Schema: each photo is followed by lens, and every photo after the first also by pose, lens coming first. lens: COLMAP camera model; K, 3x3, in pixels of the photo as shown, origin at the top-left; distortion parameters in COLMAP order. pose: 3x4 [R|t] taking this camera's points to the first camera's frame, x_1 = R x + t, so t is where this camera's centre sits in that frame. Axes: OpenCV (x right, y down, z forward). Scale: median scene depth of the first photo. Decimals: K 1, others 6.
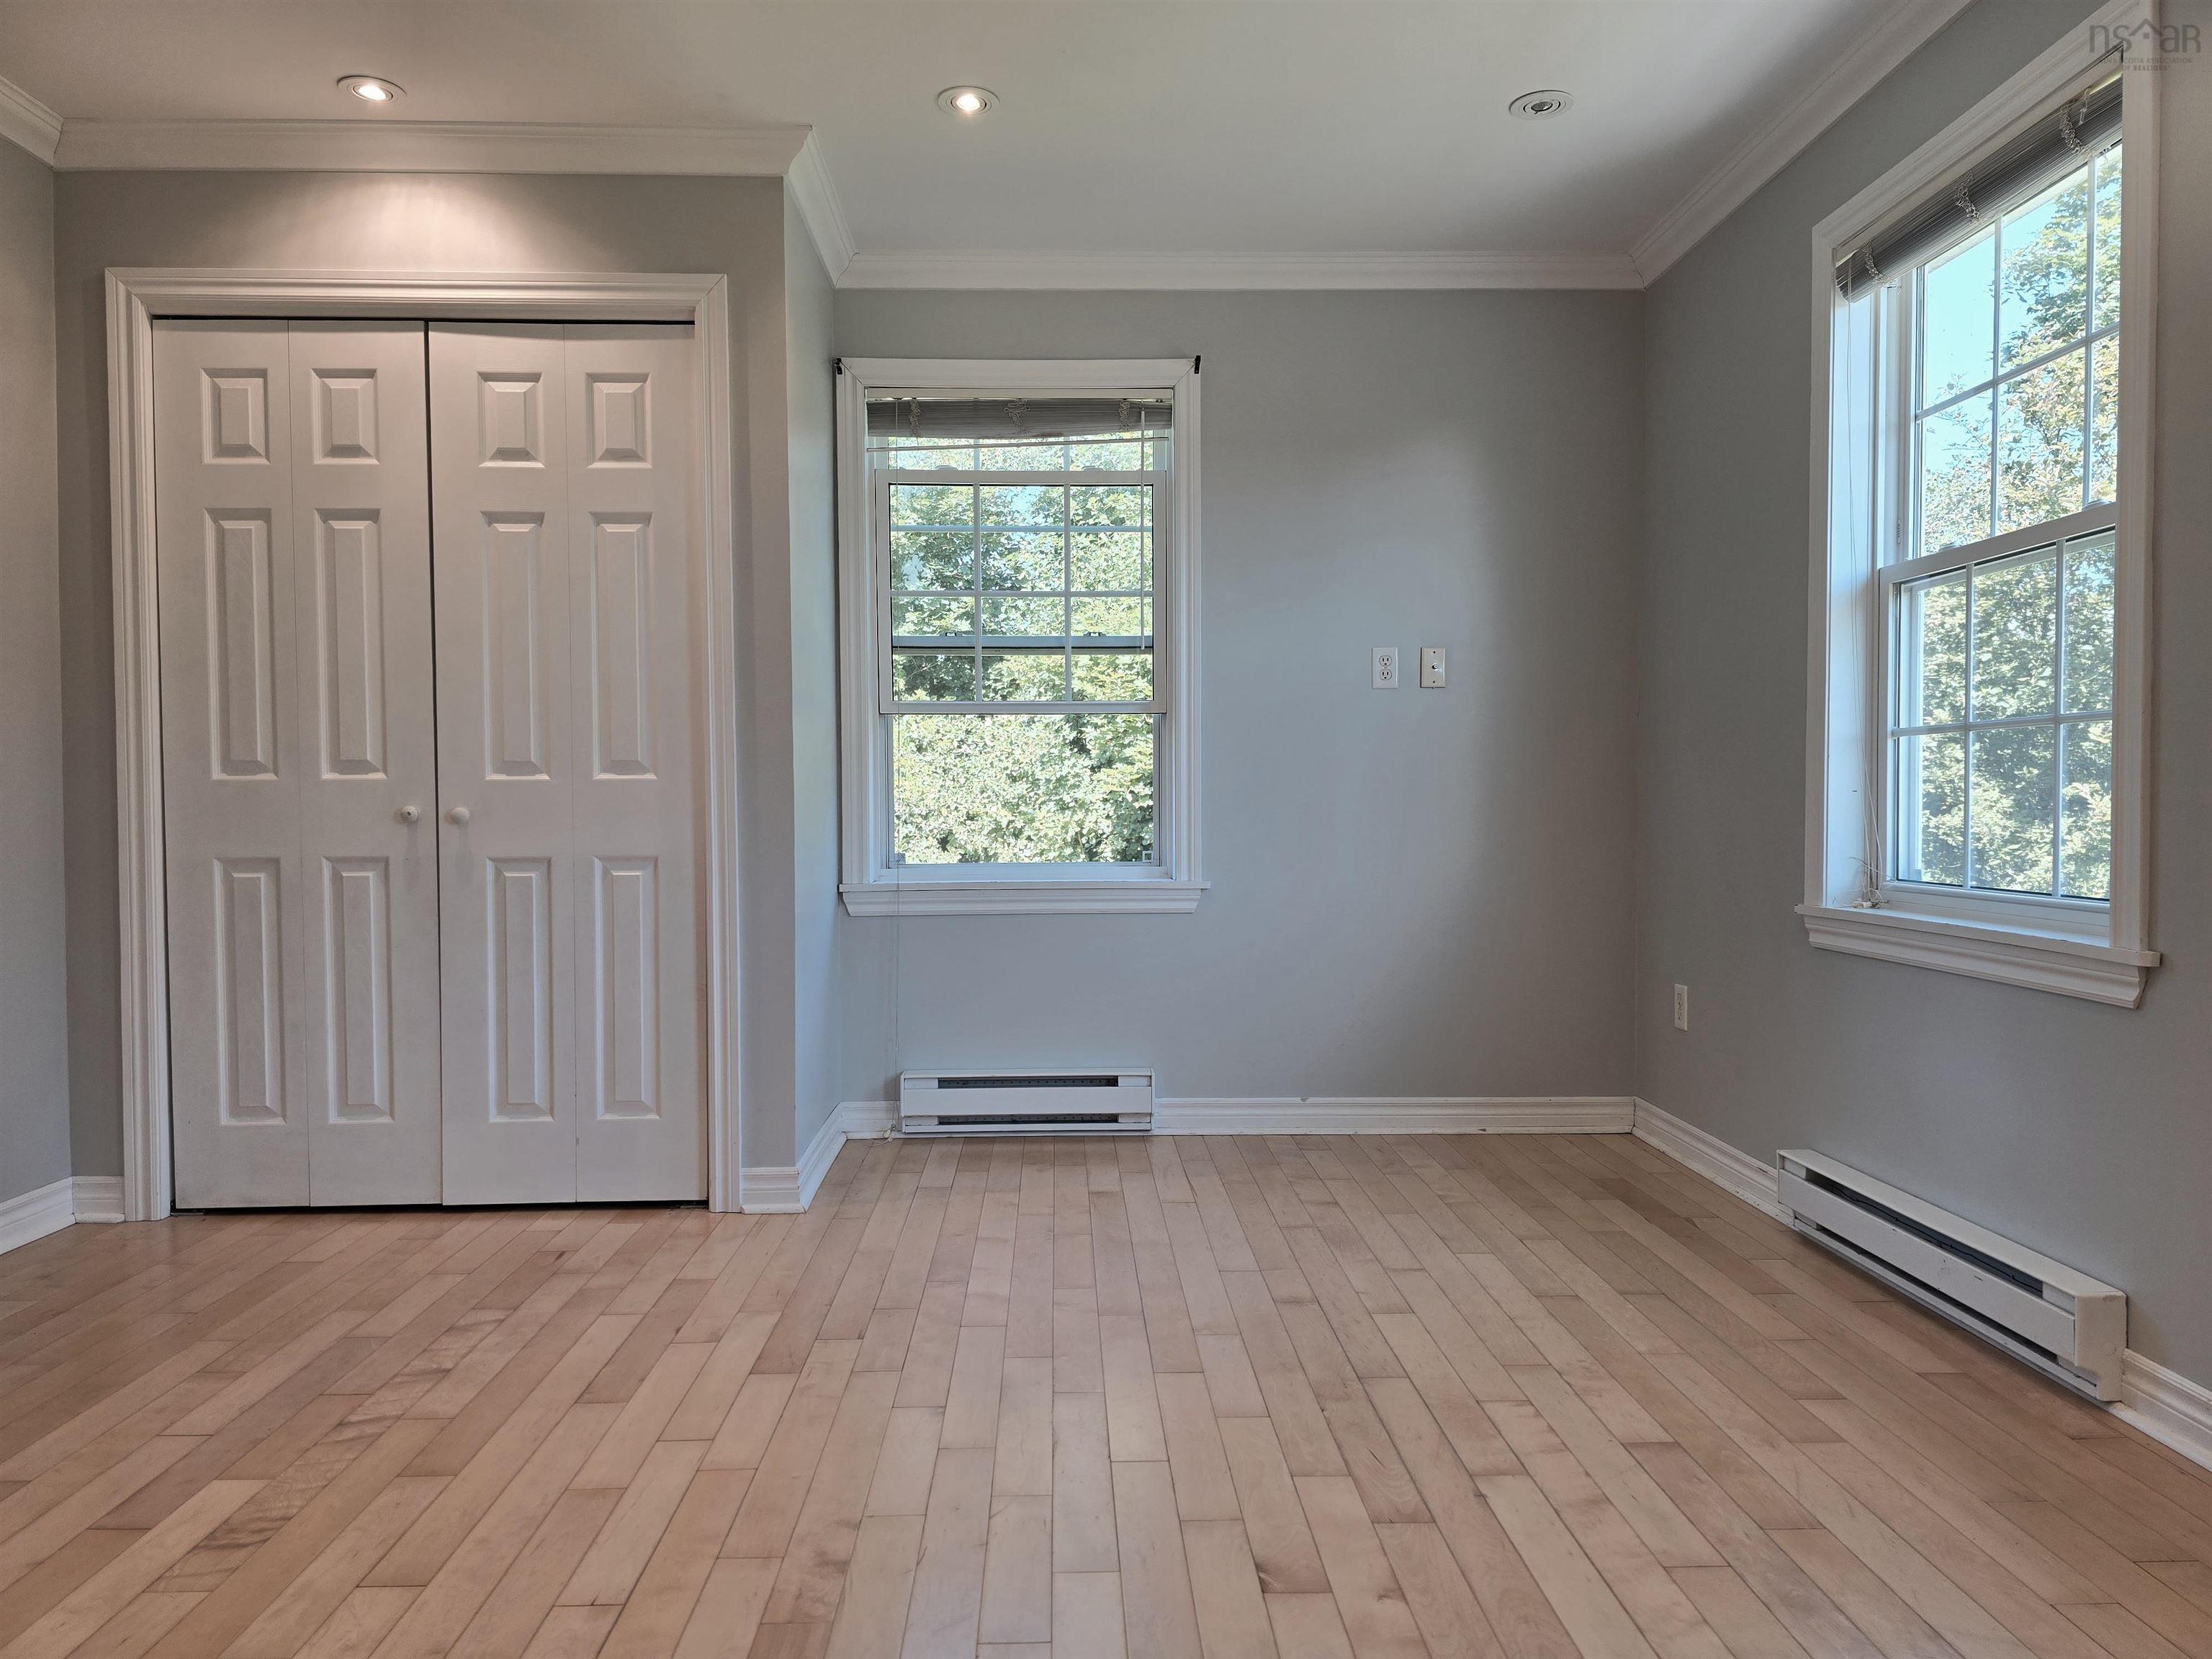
lens RADIAL K [[1486.9, 0, 1103.4], [0, 1486.9, 832.5], [0, 0, 1]] dist [0.072345, -0.056112]
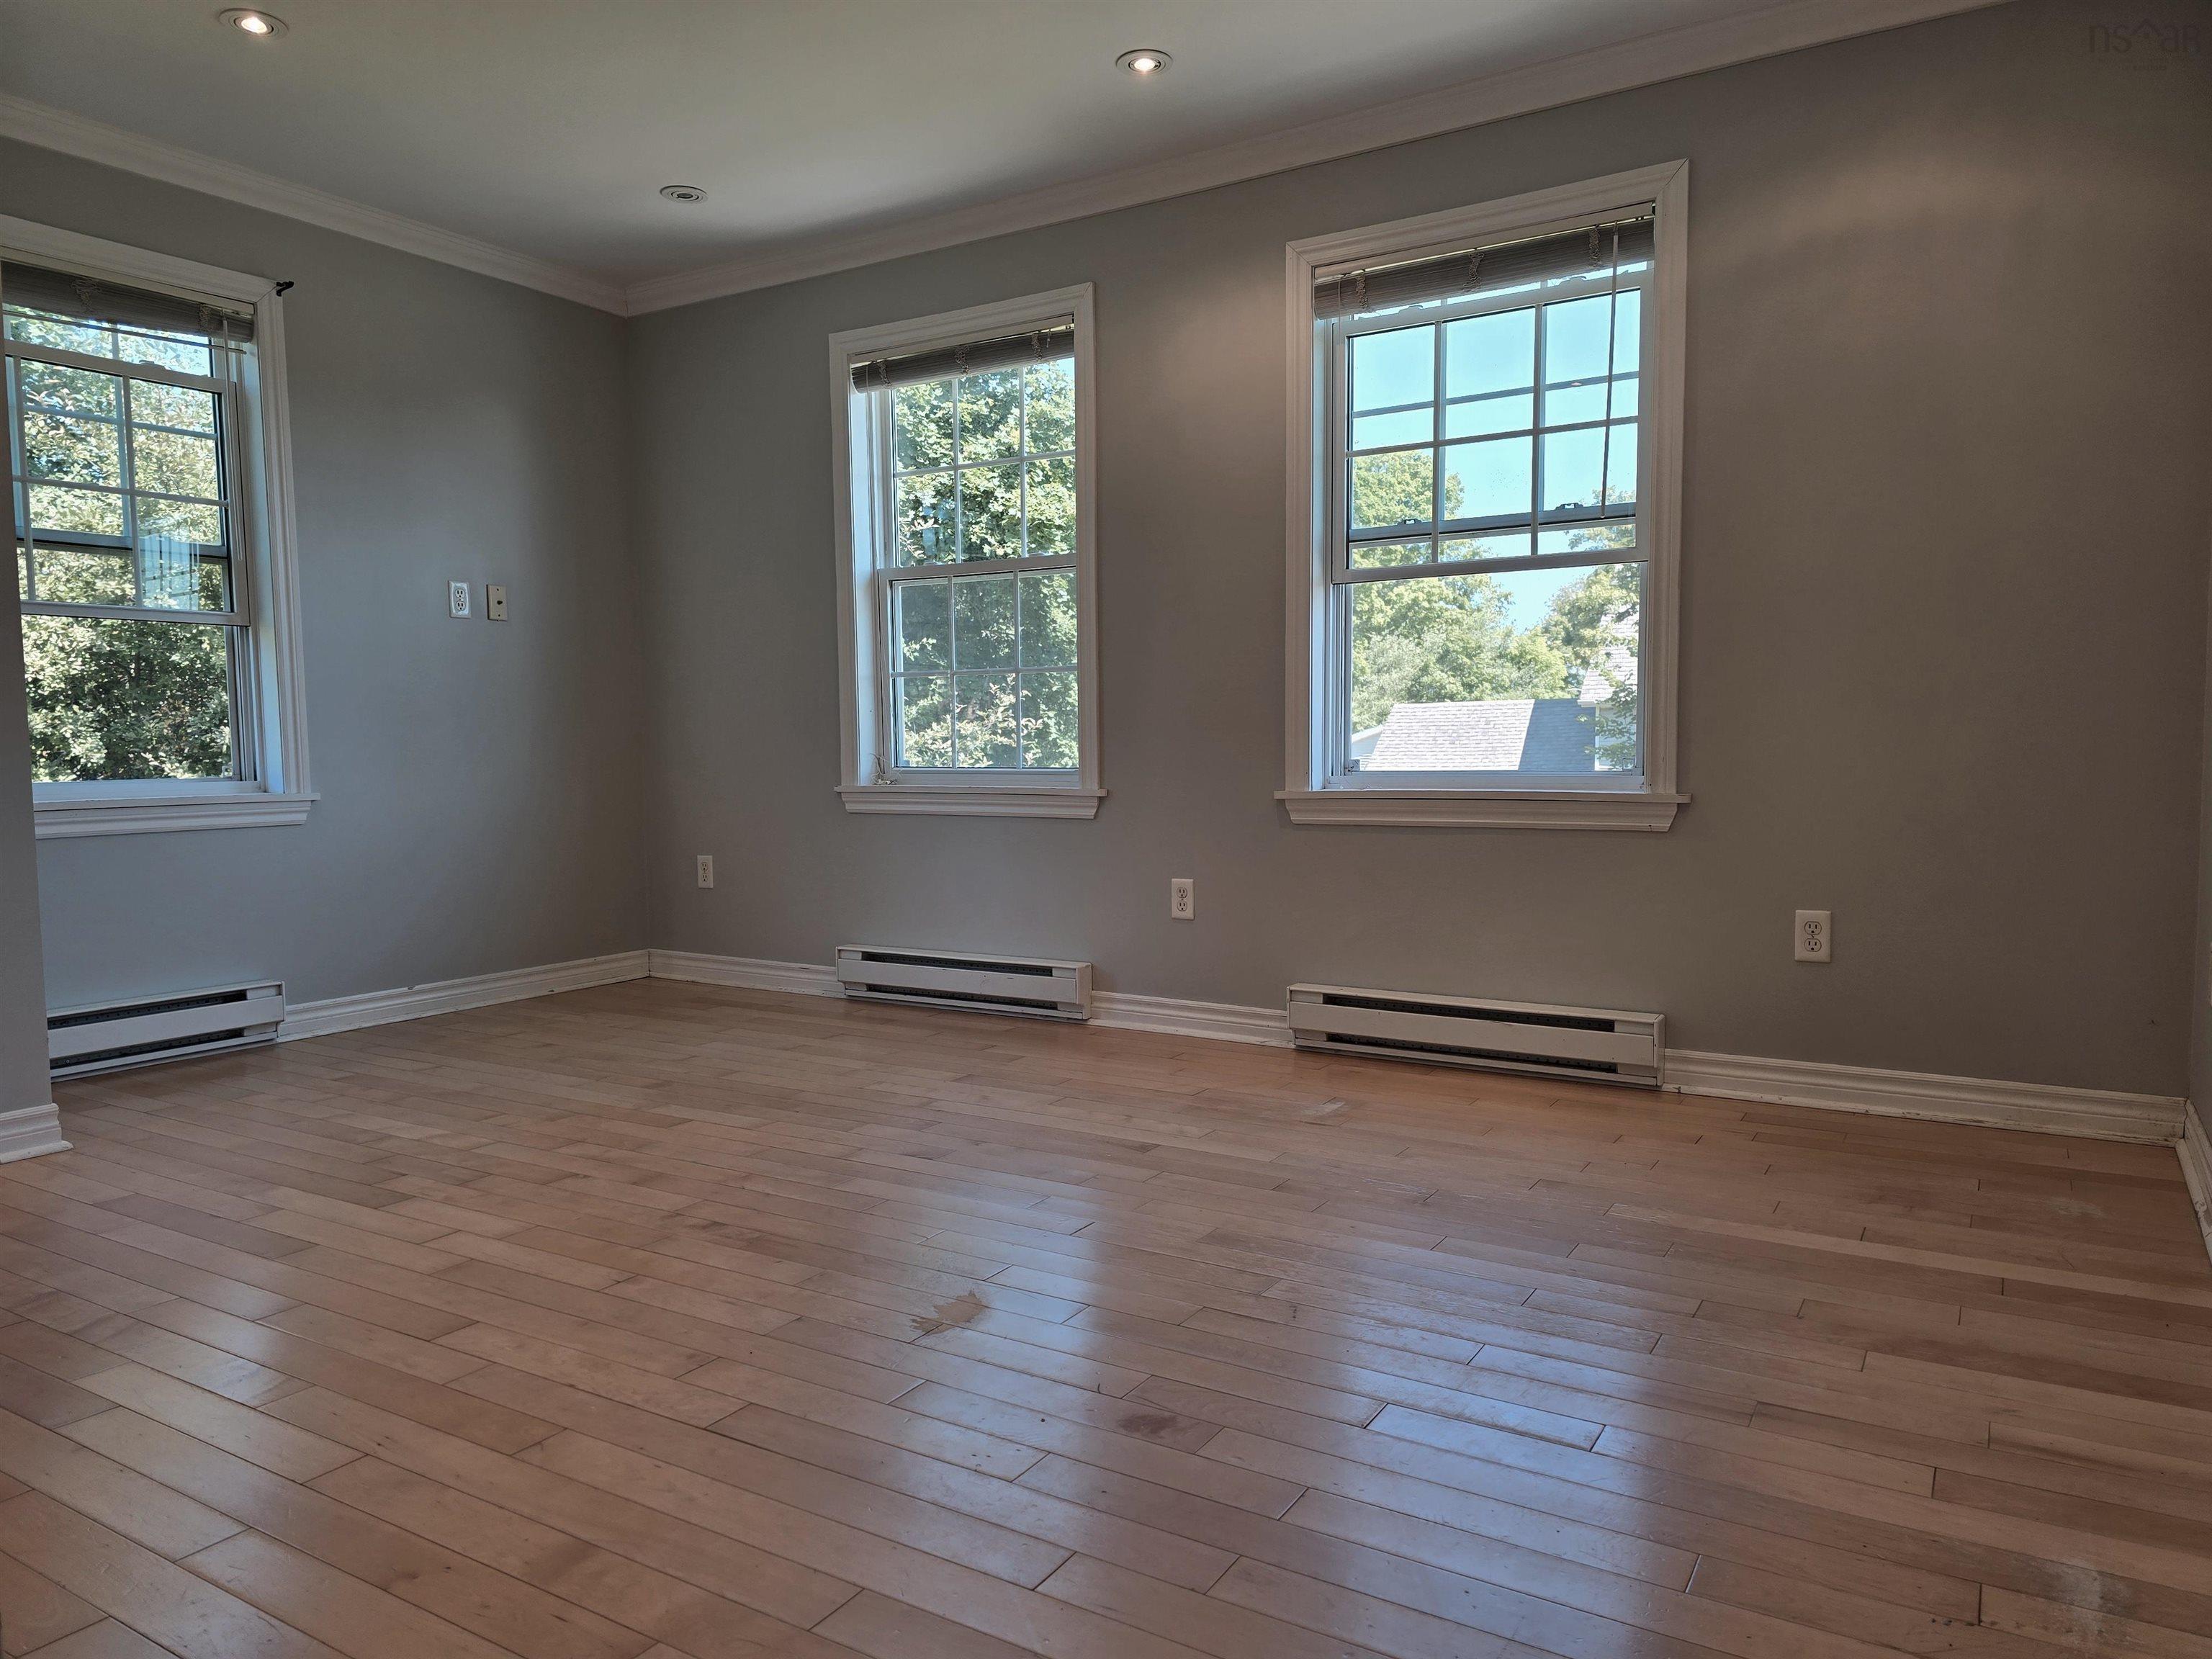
lens RADIAL K [[1486.9, 0, 1110.3], [0, 1486.9, 842.9], [0, 0, 1]] dist [0.072345, -0.056112]
pose [[0.552640, -0.060908, 0.831192, -0.657984], [0.024200, 0.998078, 0.057048, 0.026769], [-0.833069, -0.011412, 0.553052, -0.063507]]
